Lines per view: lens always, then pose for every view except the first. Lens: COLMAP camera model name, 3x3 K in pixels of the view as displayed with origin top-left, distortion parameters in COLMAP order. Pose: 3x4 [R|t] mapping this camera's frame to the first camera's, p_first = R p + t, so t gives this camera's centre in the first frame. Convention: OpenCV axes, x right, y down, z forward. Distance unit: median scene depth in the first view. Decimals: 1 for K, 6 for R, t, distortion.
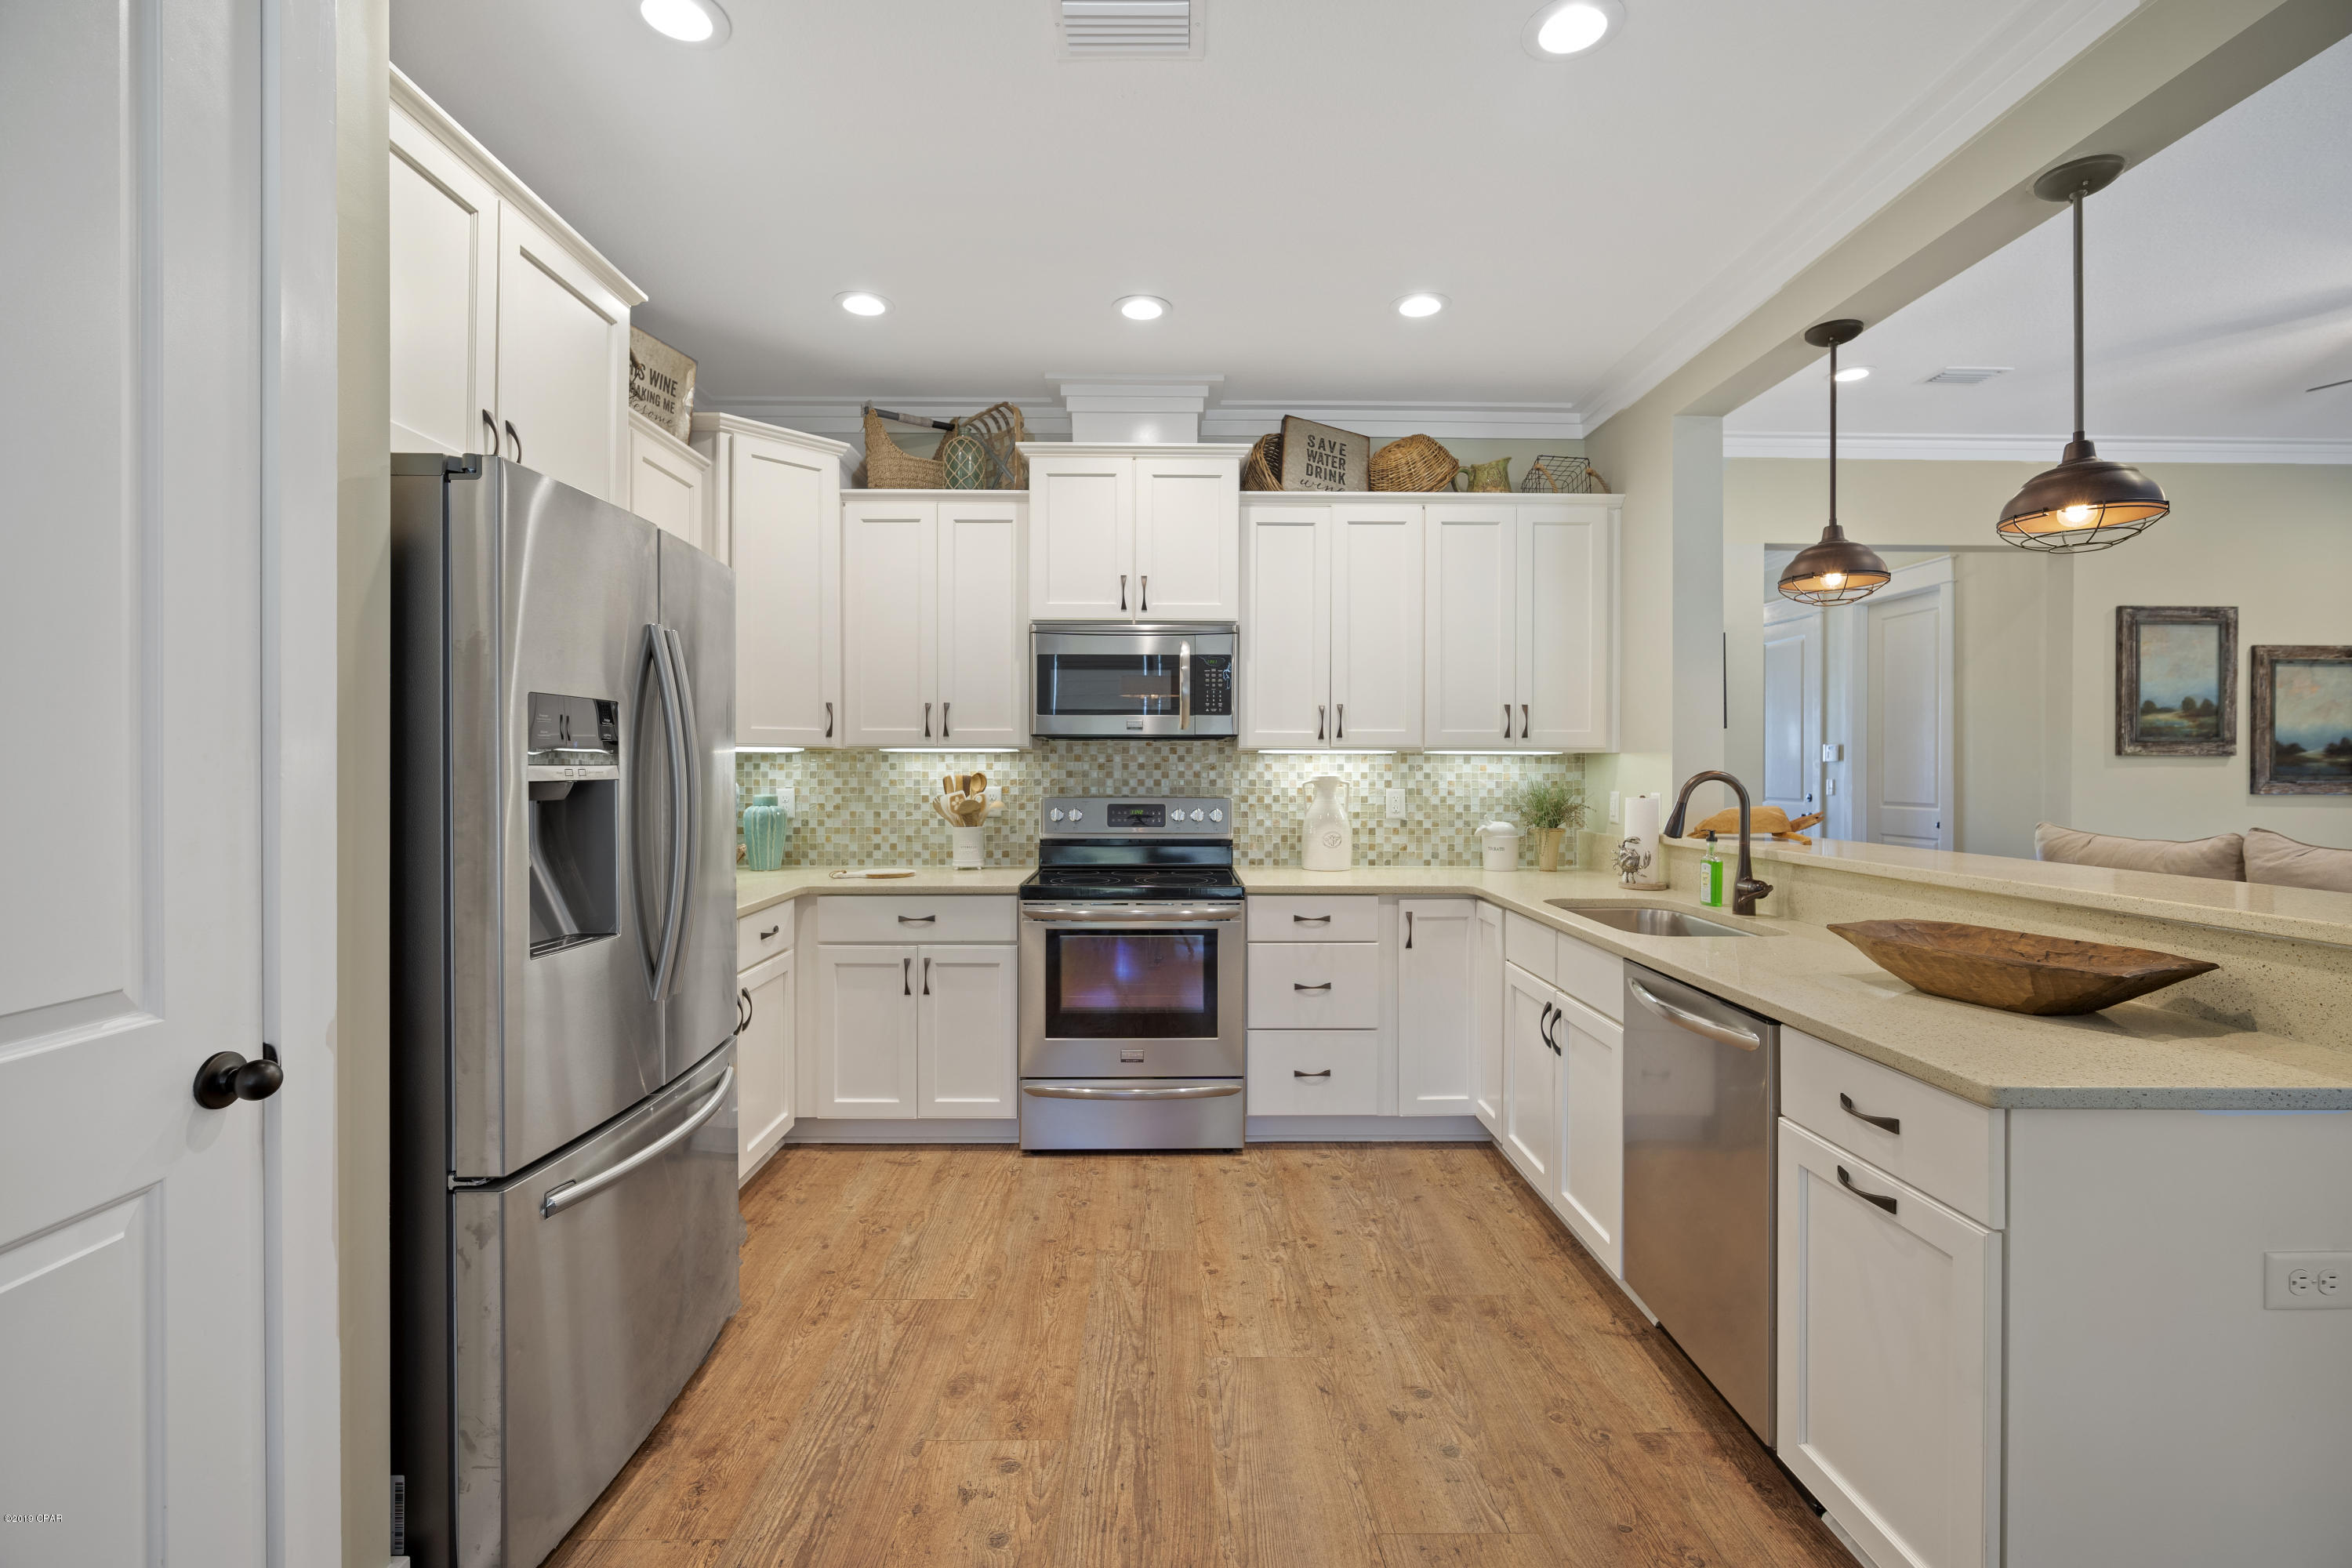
lens RADIAL K [[1025.1, 0, 1179.1], [0, 1025.1, 766.5], [0, 0, 1]] dist [-0.010266, 0.002525]
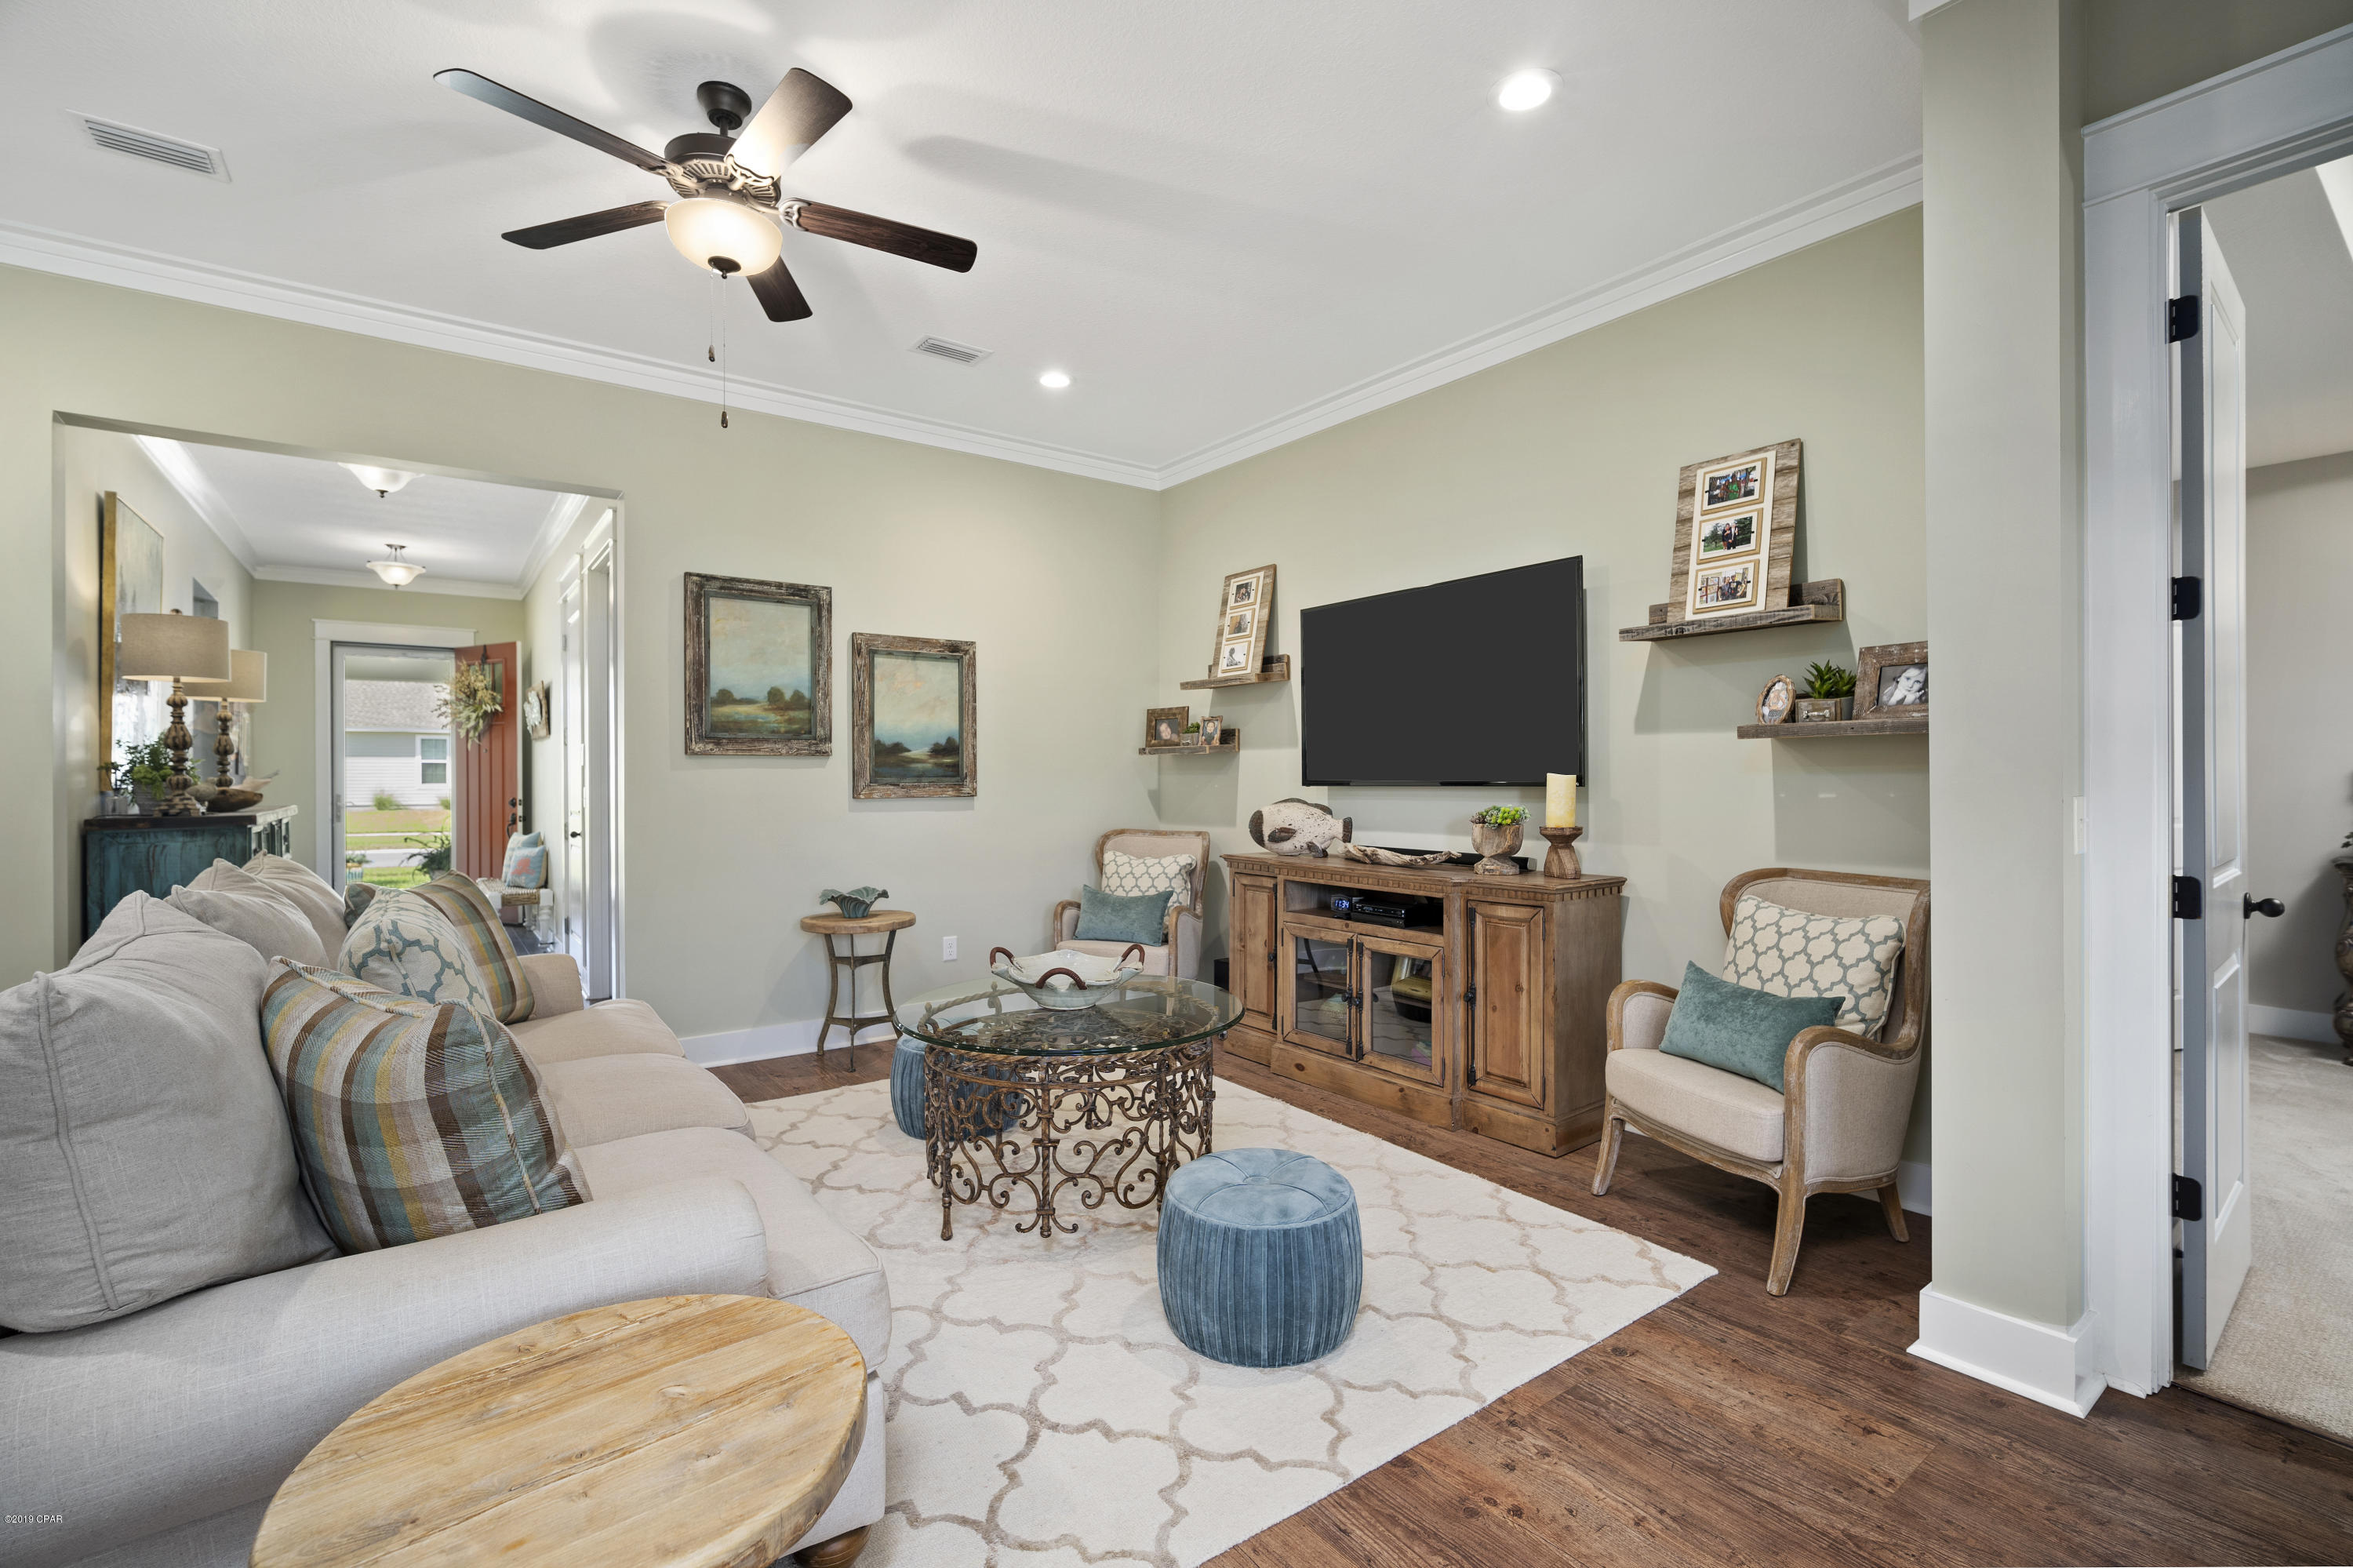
lens RADIAL K [[1025.6, 0, 1179.0], [0, 1025.6, 780.7], [0, 0, 1]] dist [-0.010266, 0.002525]
pose [[0.808807, -0.011199, 0.587967, 0.756005], [0.009277, 0.999937, 0.006284, 0.008089], [-0.588000, 0.000372, 0.808861, 0.102195]]
